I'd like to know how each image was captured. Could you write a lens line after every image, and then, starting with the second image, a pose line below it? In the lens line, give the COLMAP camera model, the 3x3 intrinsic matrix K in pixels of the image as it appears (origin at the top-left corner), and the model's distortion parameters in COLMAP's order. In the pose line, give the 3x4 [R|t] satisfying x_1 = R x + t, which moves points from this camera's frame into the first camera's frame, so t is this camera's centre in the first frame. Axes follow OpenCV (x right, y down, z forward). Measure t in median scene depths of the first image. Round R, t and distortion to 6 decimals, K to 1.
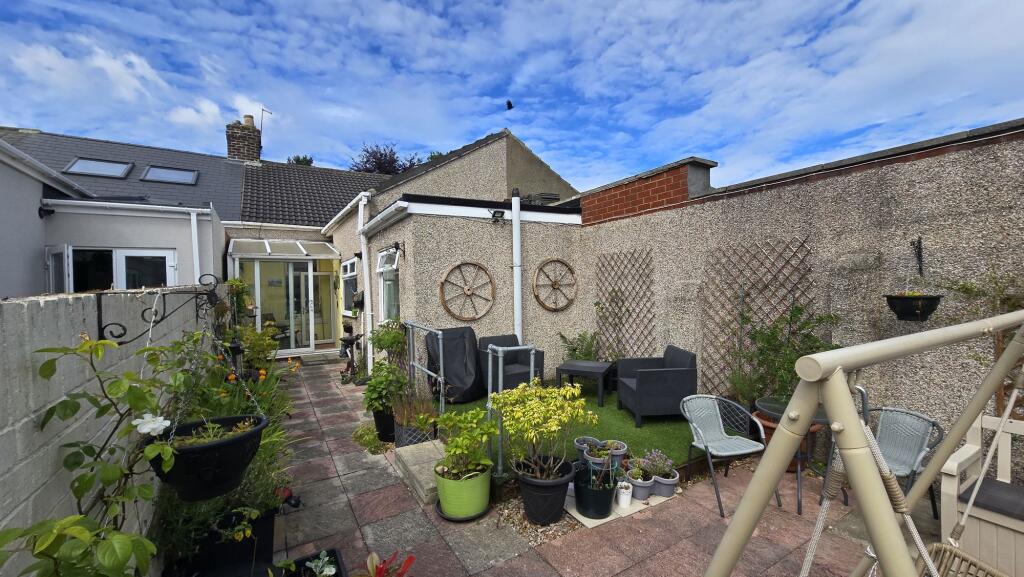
lens RADIAL K [[415.6, 0, 511.7], [0, 415.6, 290.1], [0, 0, 1]] dist [-0.003039, -0.000447]
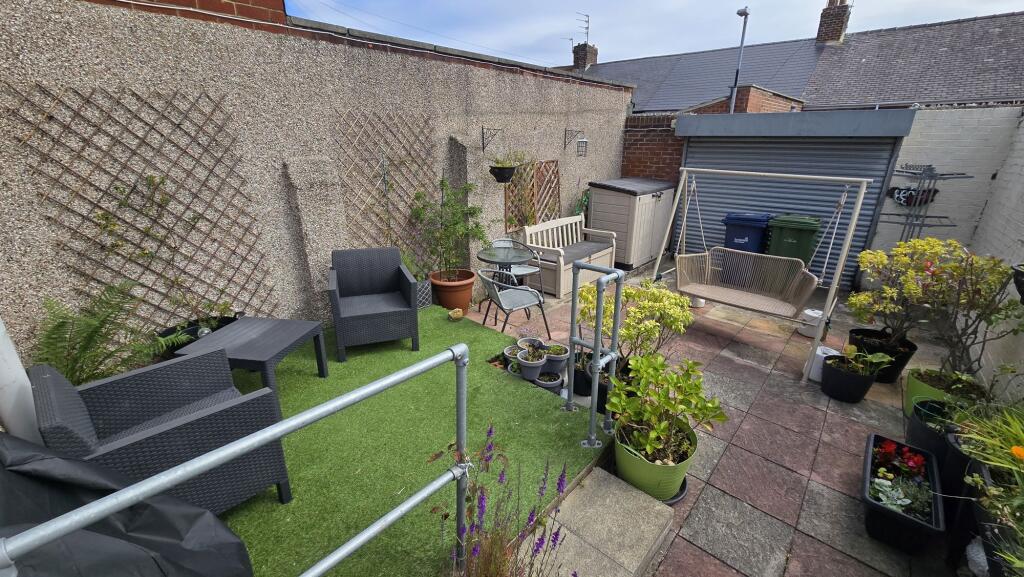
lens RADIAL K [[415.6, 0, 511.7], [0, 415.6, 289.5], [0, 0, 1]] dist [-0.003039, -0.000447]
pose [[-0.298314, -0.302515, 0.905259, -0.524009], [0.015864, 0.946741, 0.321605, -0.044111], [-0.954336, 0.110300, -0.277627, 1.249958]]
